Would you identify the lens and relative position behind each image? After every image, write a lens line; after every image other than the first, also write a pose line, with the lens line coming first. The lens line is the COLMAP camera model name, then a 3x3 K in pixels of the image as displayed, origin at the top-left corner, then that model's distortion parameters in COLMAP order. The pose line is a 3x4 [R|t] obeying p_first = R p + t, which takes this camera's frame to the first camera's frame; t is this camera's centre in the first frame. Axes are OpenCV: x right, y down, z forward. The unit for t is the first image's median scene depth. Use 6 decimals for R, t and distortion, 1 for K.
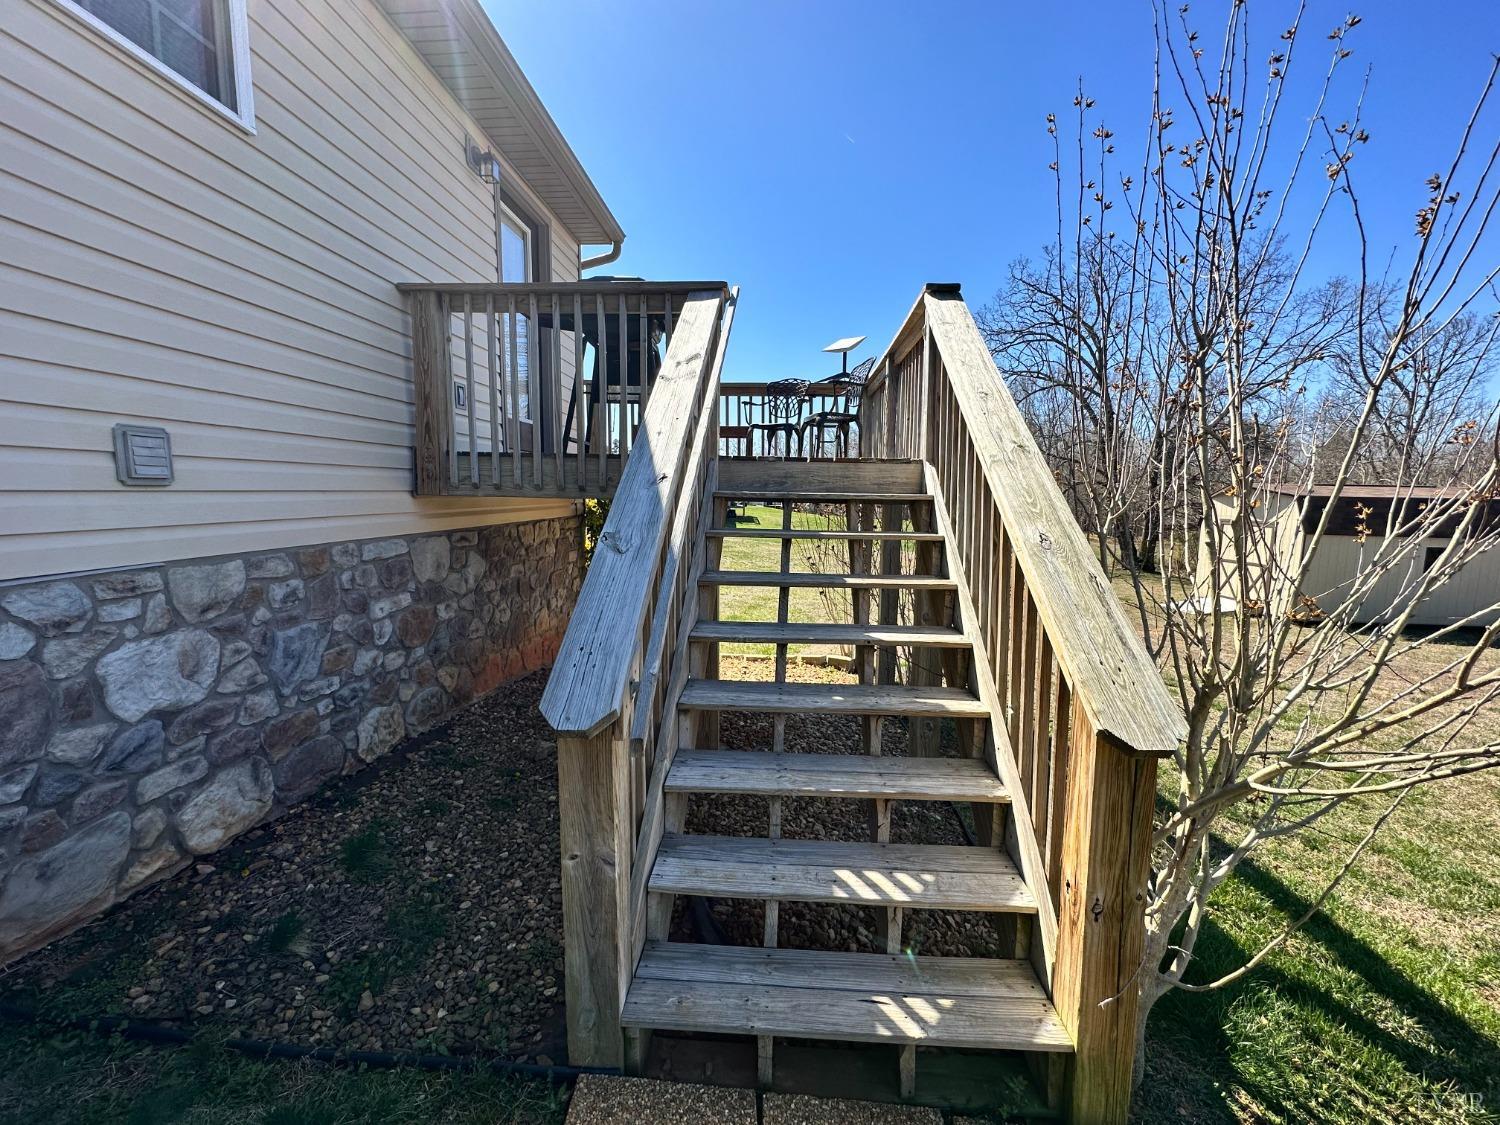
lens RADIAL K [[603.3, 0, 754.1], [0, 603.3, 558.8], [0, 0, 1]] dist [-0.000046, -0.000305]
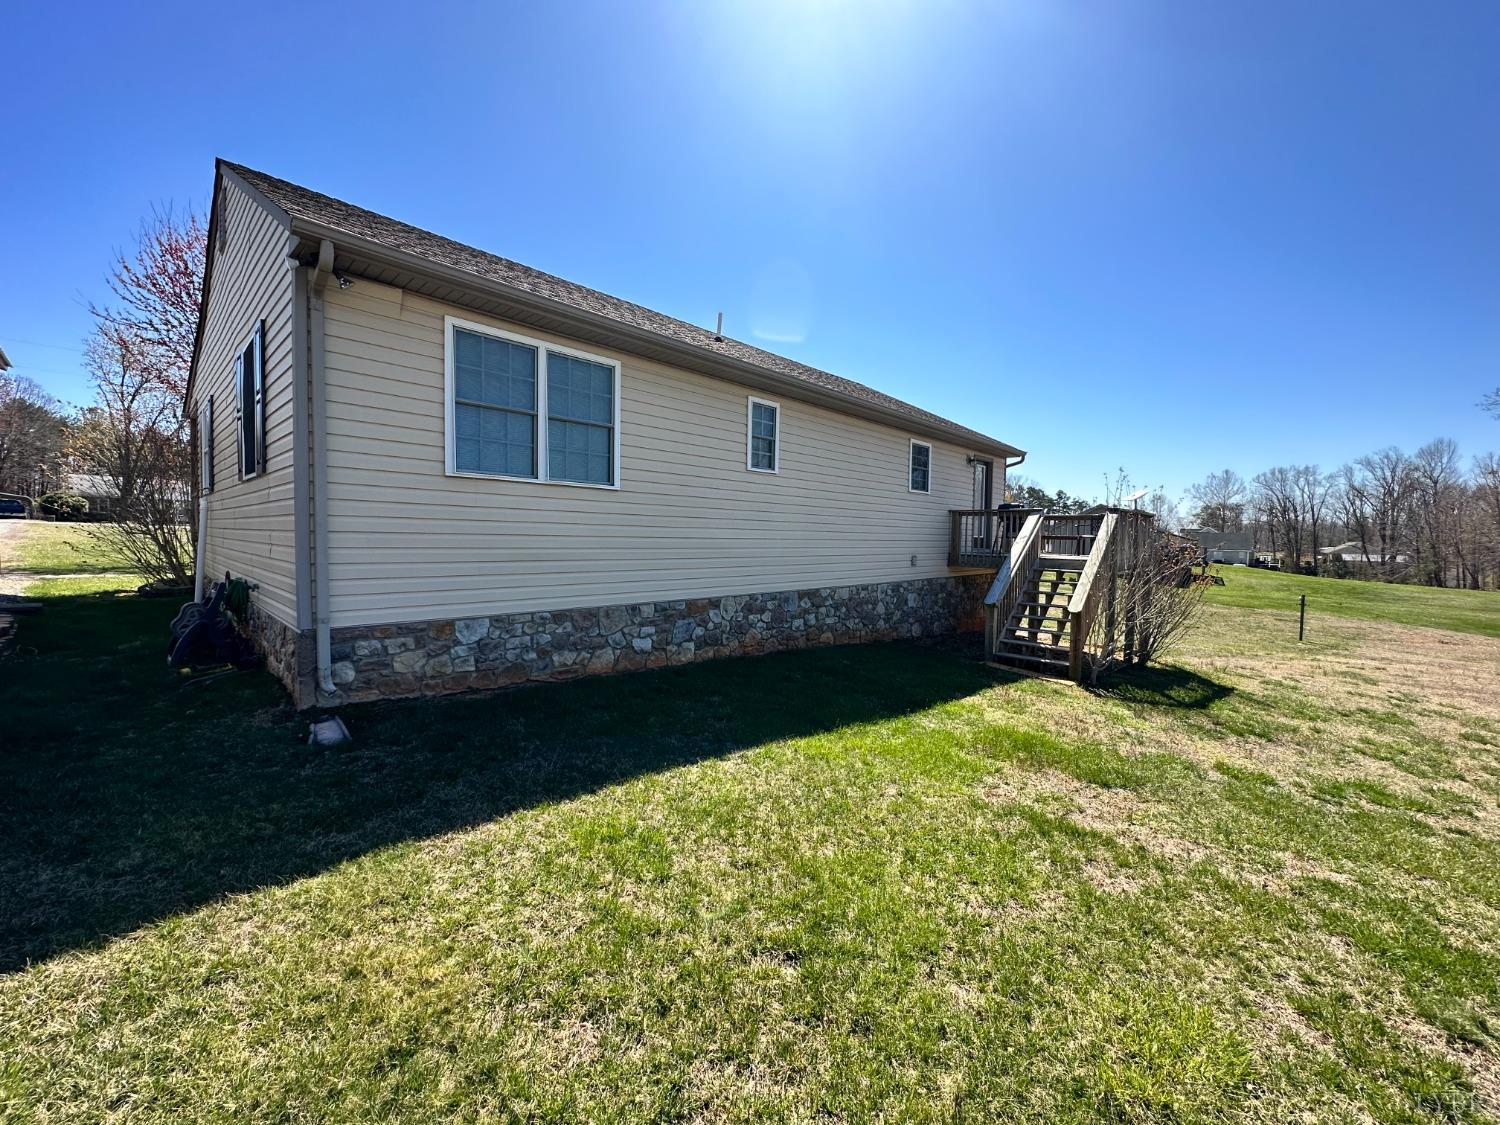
lens RADIAL K [[603.3, 0, 752.6], [0, 603.3, 561.6], [0, 0, 1]] dist [-0.000046, -0.000305]
pose [[0.767391, 0.030713, -0.640443, 0.829275], [-0.081551, 0.995415, -0.049980, 0.141034], [0.635972, 0.090583, 0.766378, -2.466322]]
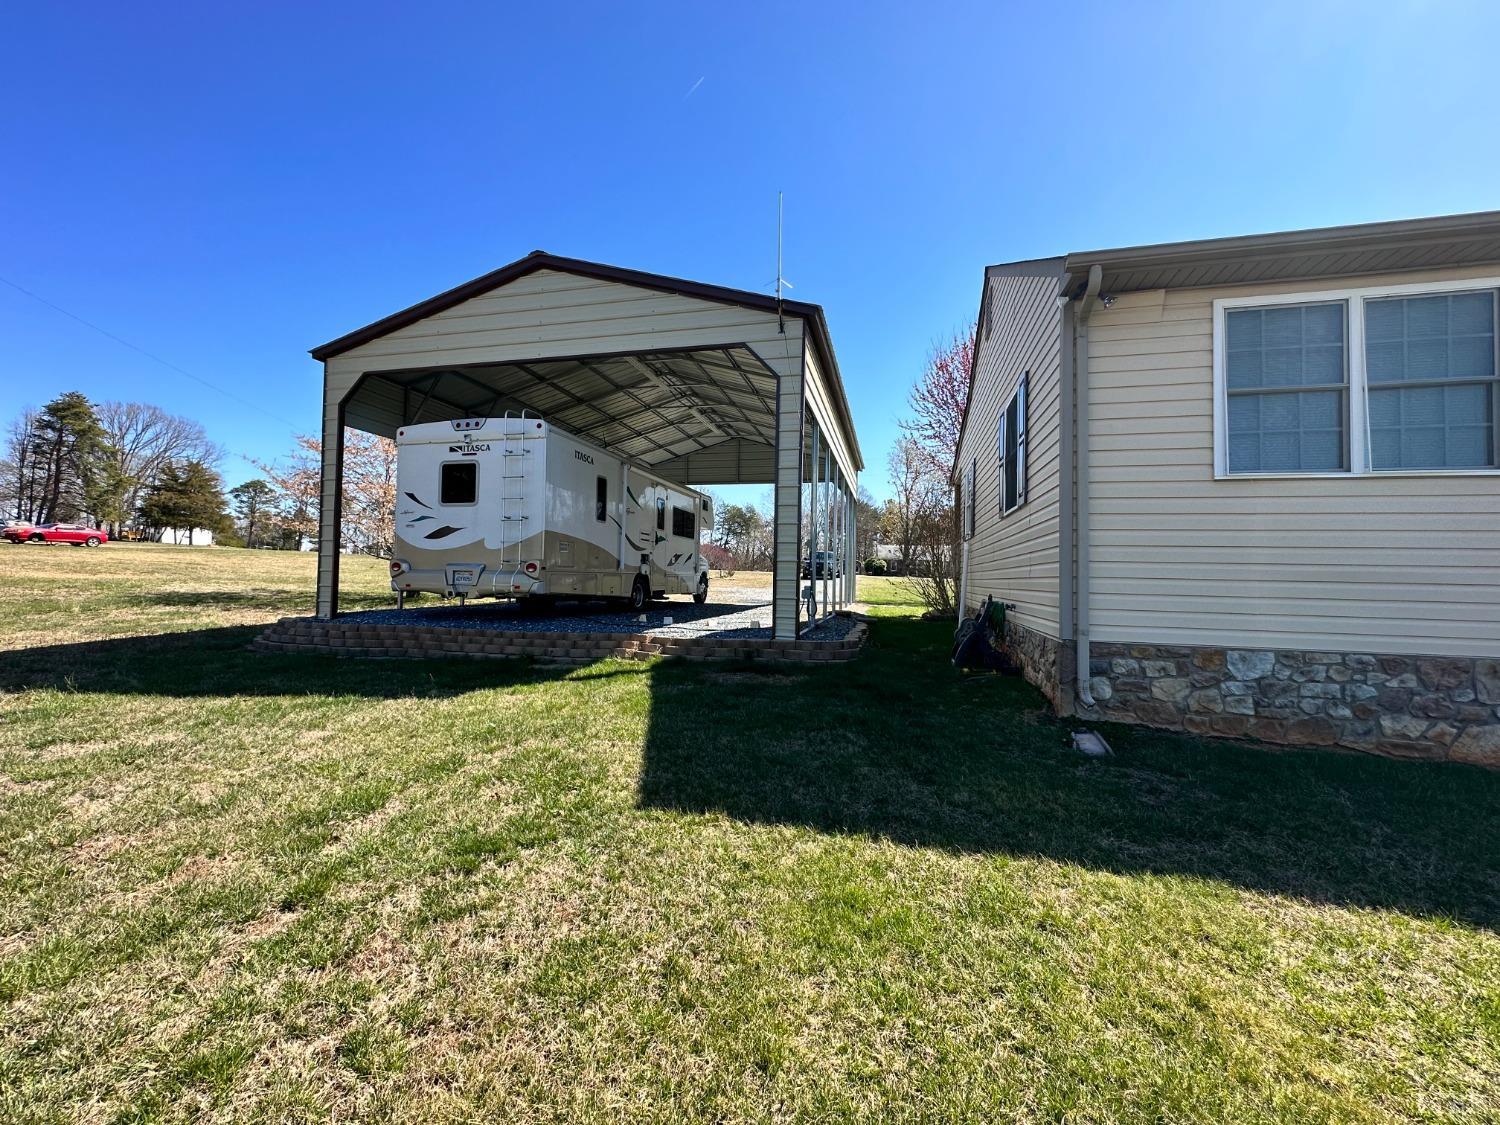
lens RADIAL K [[603.3, 0, 745.3], [0, 603.3, 557.7], [0, 0, 1]] dist [-0.000046, -0.000305]
pose [[-0.190045, -0.039617, -0.980976, 0.738908], [-0.127821, 0.991679, -0.015286, 0.233508], [0.973419, 0.122485, -0.193528, -2.537601]]
